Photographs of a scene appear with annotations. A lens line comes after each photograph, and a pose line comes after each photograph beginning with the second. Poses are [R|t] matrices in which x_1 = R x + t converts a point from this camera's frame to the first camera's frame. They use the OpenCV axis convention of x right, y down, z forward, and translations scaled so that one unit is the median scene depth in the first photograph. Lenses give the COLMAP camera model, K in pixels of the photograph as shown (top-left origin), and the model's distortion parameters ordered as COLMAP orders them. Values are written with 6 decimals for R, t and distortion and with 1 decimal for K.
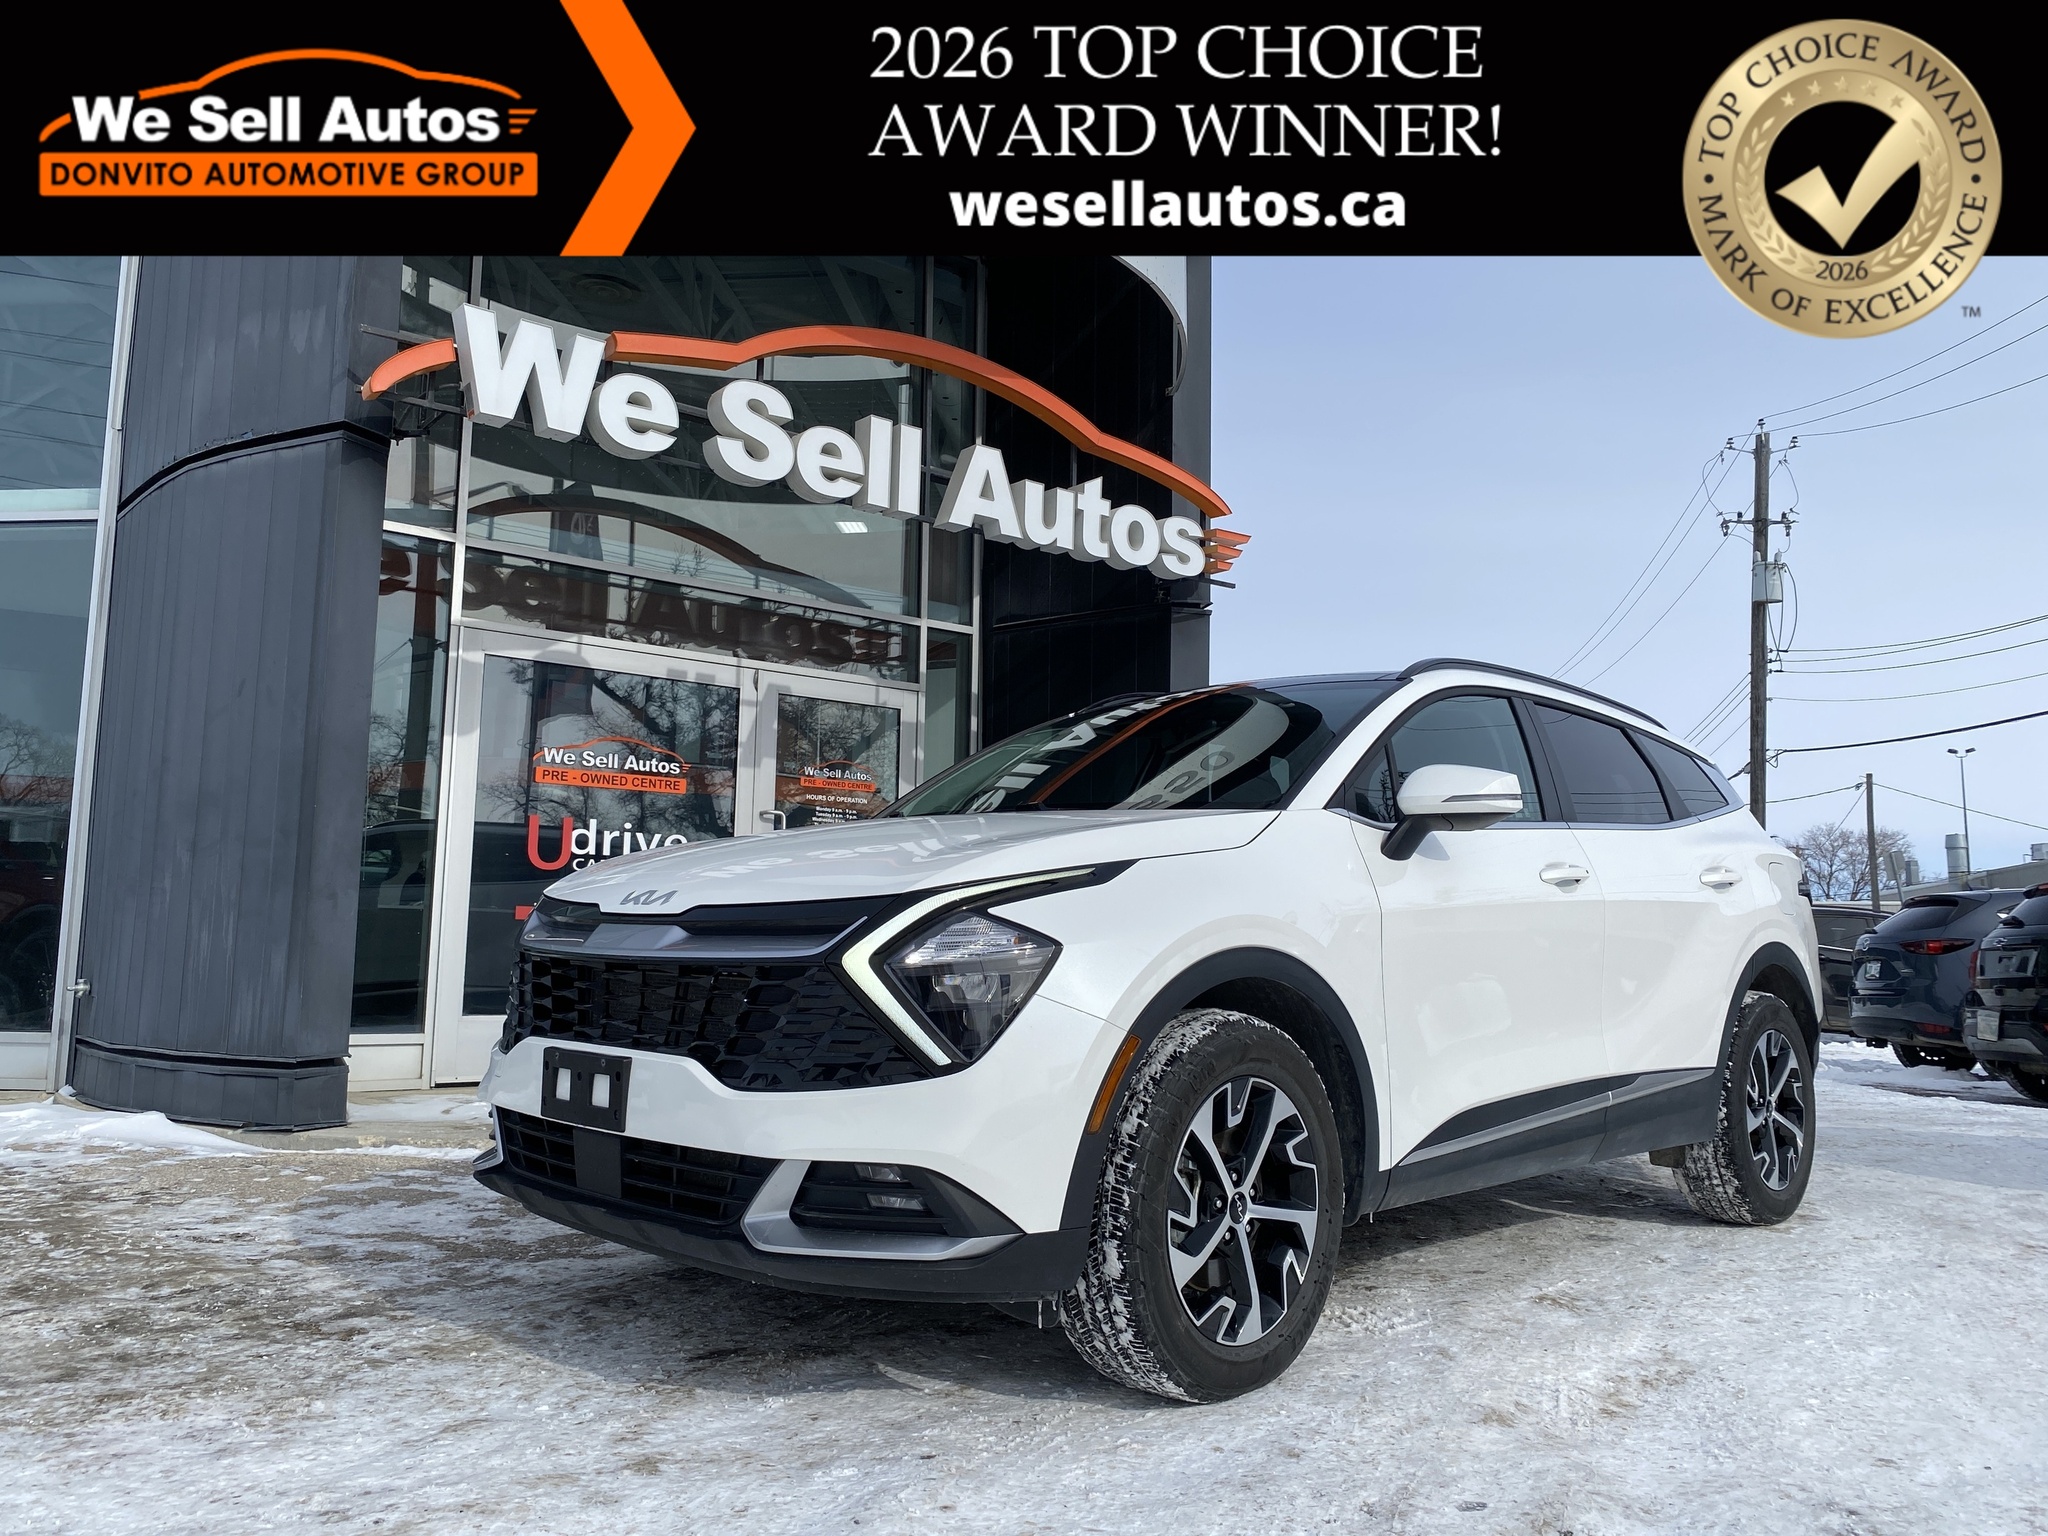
lens RADIAL K [[1532.9, 0, 1024.0], [0, 1532.9, 768.0], [0, 0, 1]] dist [0.043508, -0.064035]
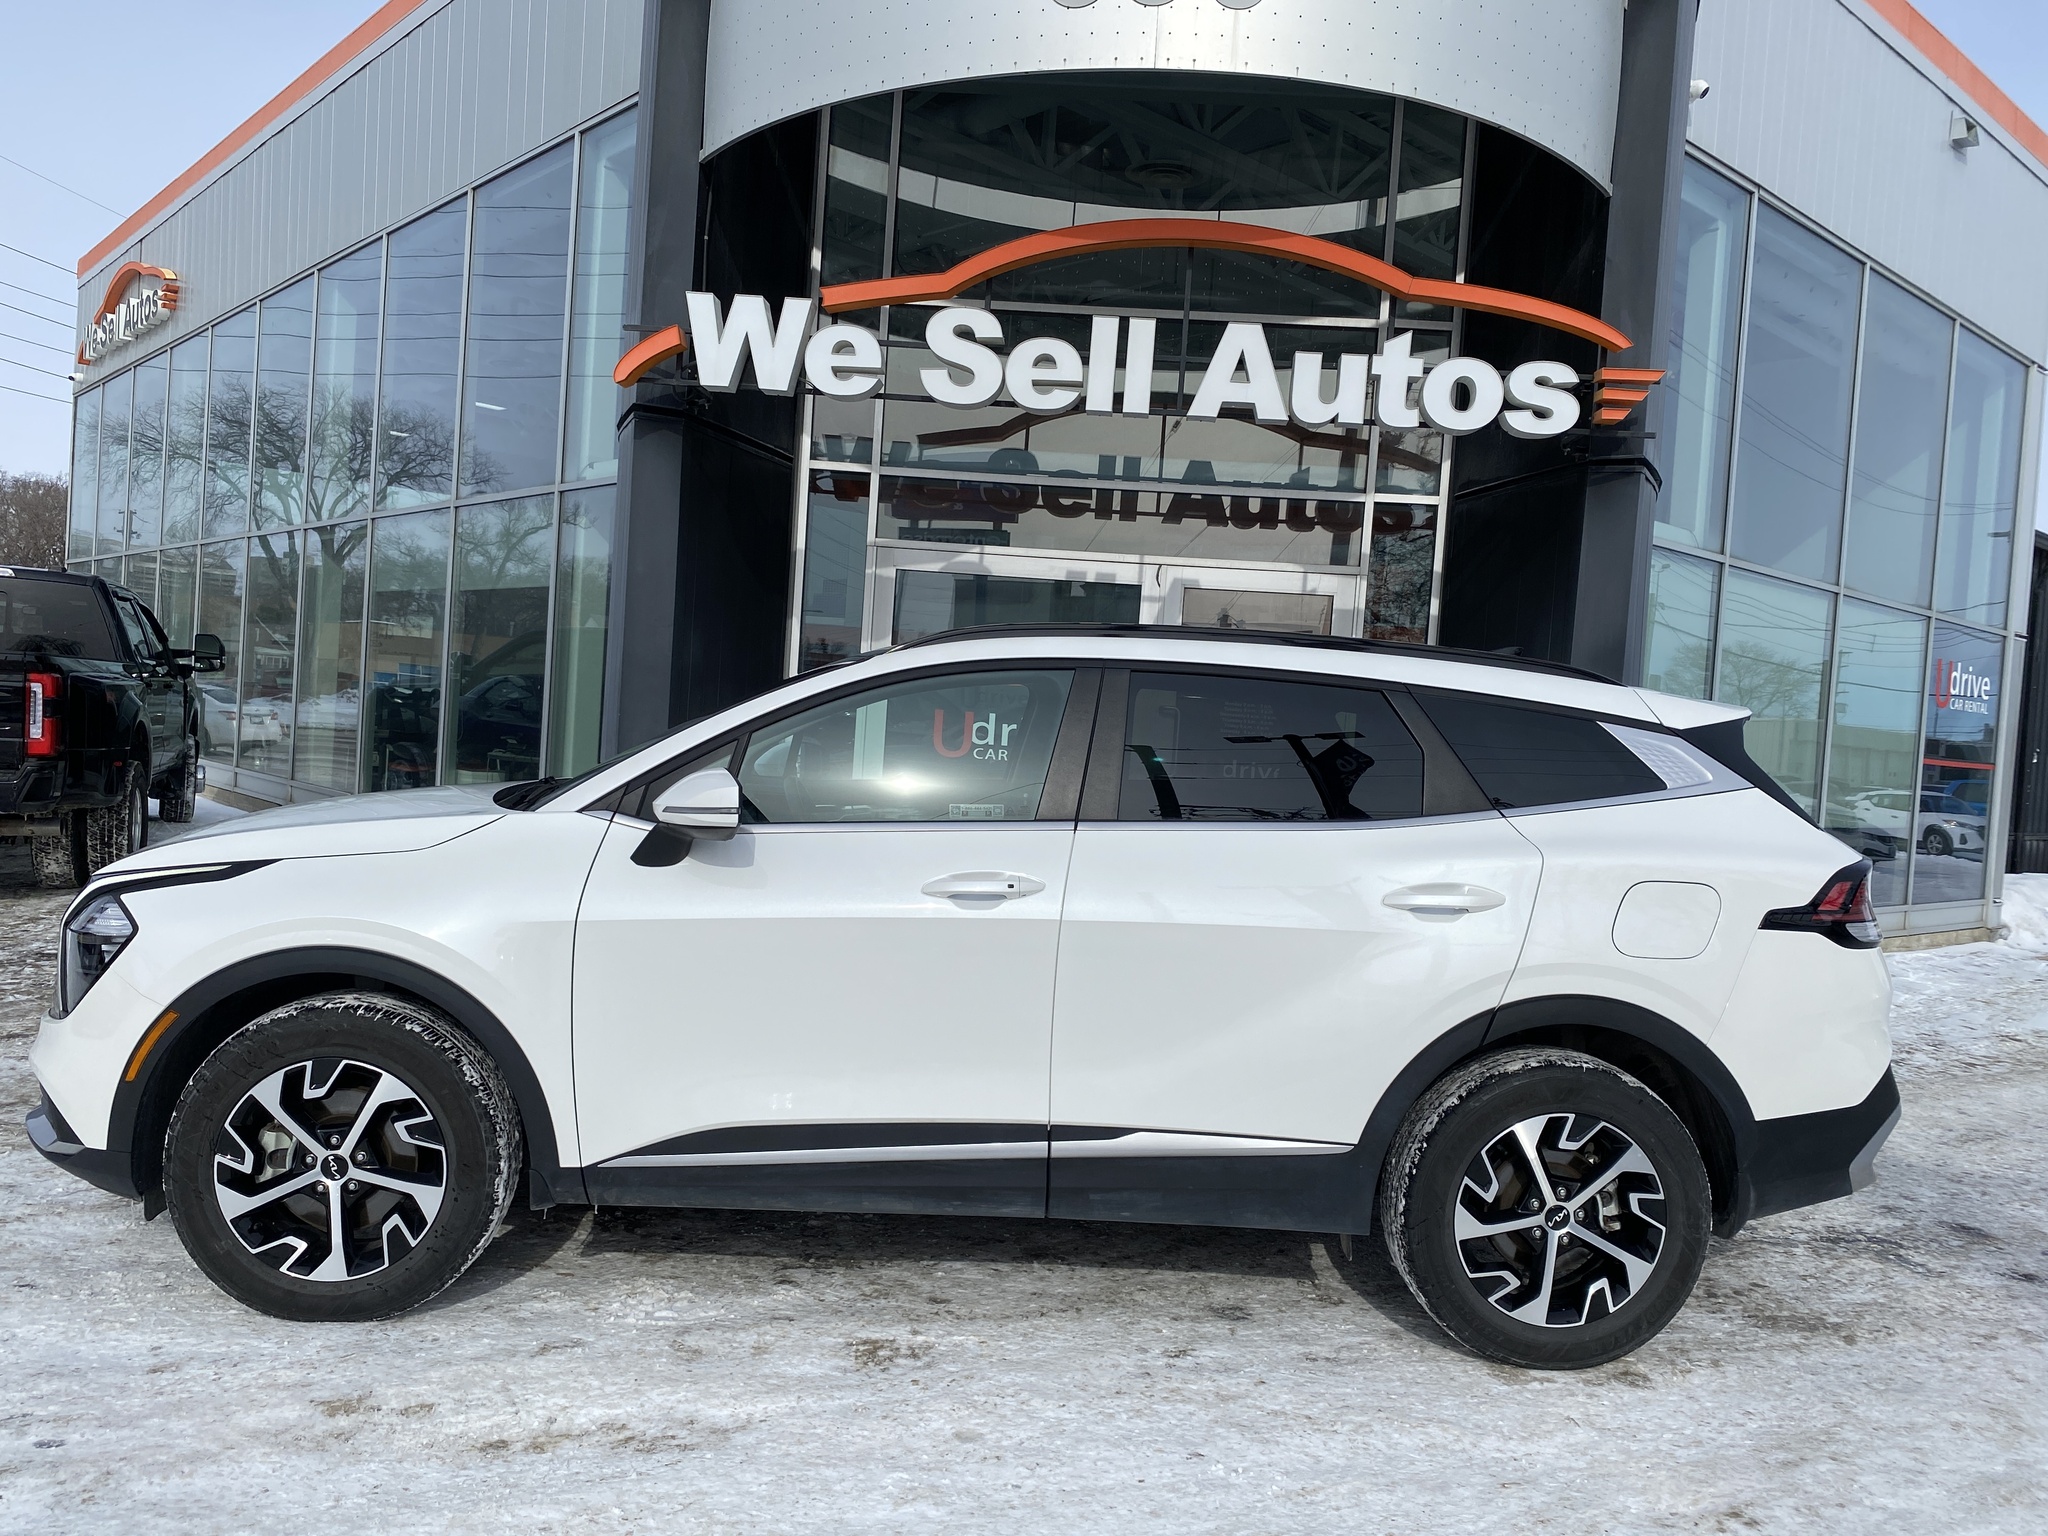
lens RADIAL K [[1532.9, 0, 1024.0], [0, 1532.9, 768.0], [0, 0, 1]] dist [0.043508, -0.064035]
pose [[0.737278, 0.052354, -0.673557, 0.510147], [0.026516, 0.993982, 0.106283, -0.046861], [0.675068, -0.096220, 0.731454, 0.215107]]
